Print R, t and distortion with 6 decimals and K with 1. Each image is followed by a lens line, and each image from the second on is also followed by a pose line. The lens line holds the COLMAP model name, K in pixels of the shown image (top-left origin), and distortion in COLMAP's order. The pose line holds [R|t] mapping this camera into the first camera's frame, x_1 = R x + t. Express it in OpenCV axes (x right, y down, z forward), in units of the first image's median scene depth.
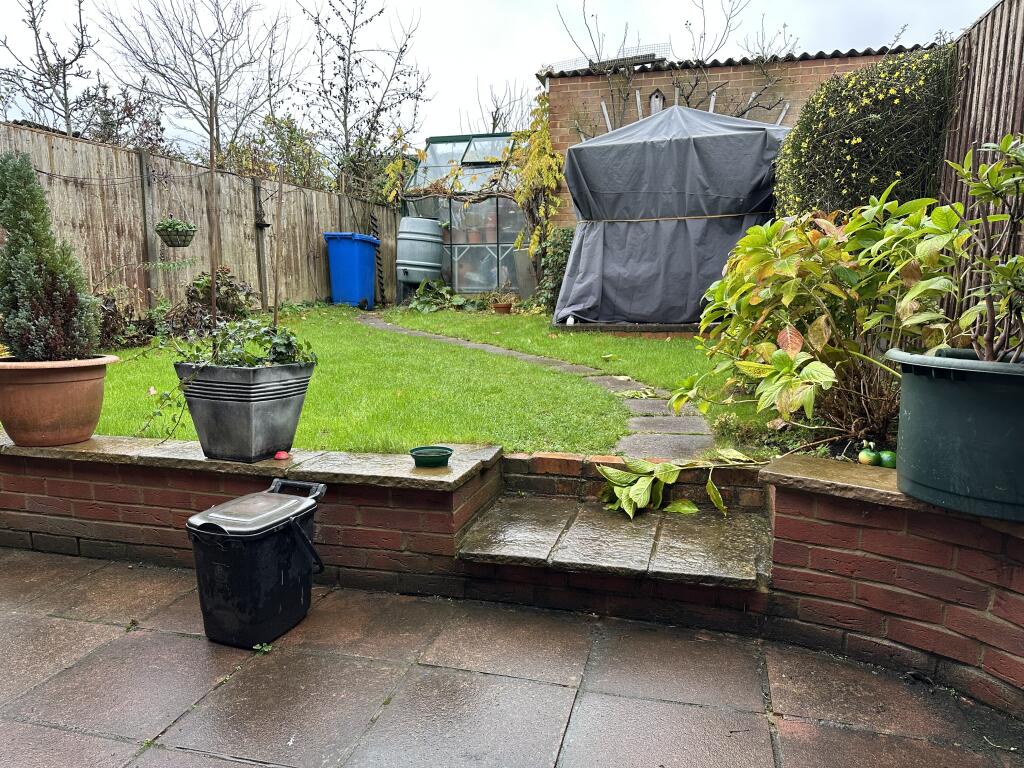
lens RADIAL K [[739.9, 0, 512.0], [0, 739.9, 384.0], [0, 0, 1]] dist [0.076612, -0.001190]
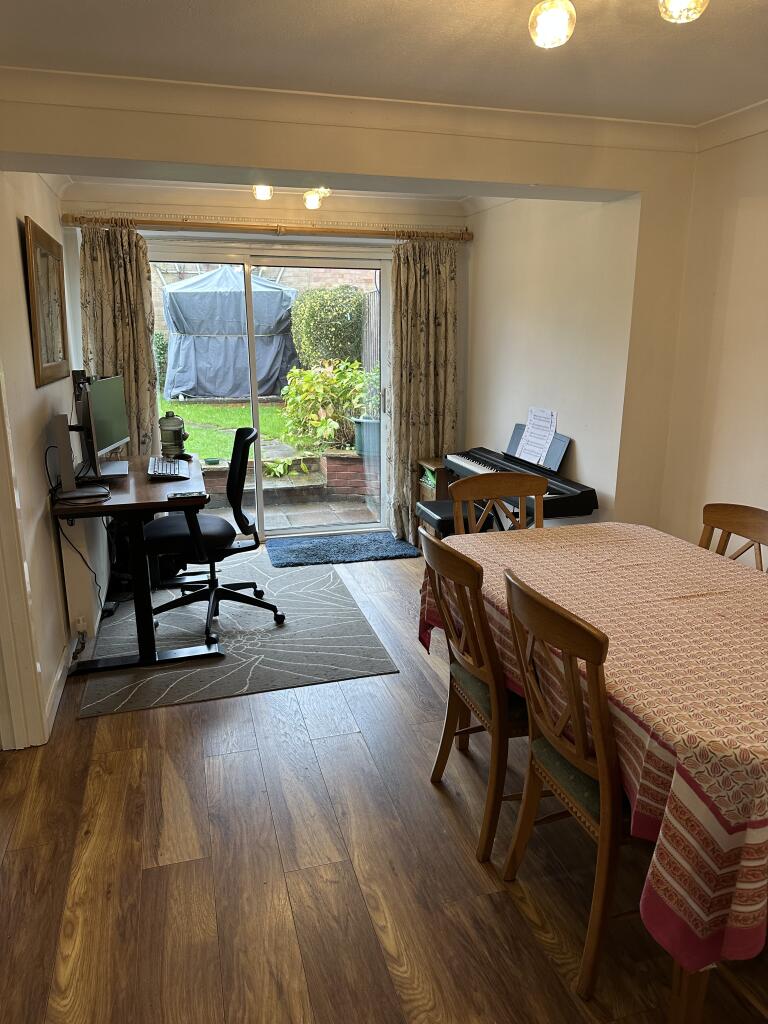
lens RADIAL K [[739.9, 0, 384.0], [0, 739.9, 512.0], [0, 0, 1]] dist [0.076612, -0.001190]
pose [[0.869895, -0.119940, 0.478433, -0.383747], [0.067406, 0.989792, 0.125575, -0.010468], [-0.488610, -0.076988, 0.869099, -0.753915]]
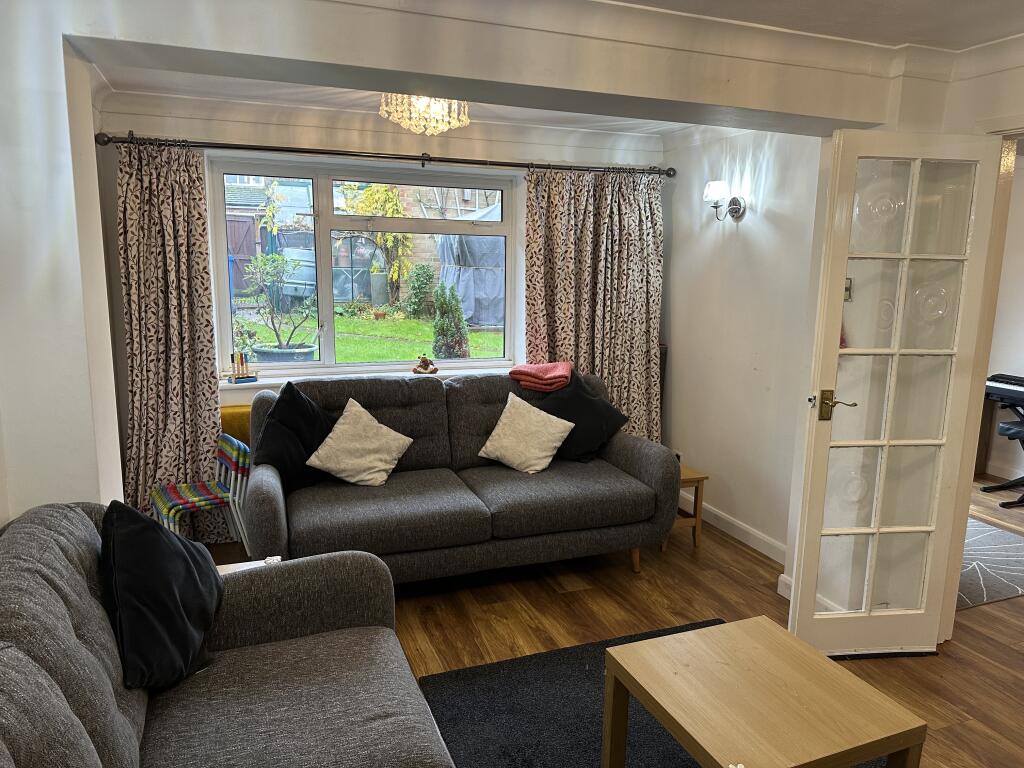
lens RADIAL K [[739.9, 0, 512.0], [0, 739.9, 384.0], [0, 0, 1]] dist [0.076612, -0.001190]
pose [[0.812519, -0.088857, 0.576123, -0.906945], [0.059827, 0.995806, 0.069211, -0.067805], [-0.579857, -0.021768, 0.814428, -0.523497]]
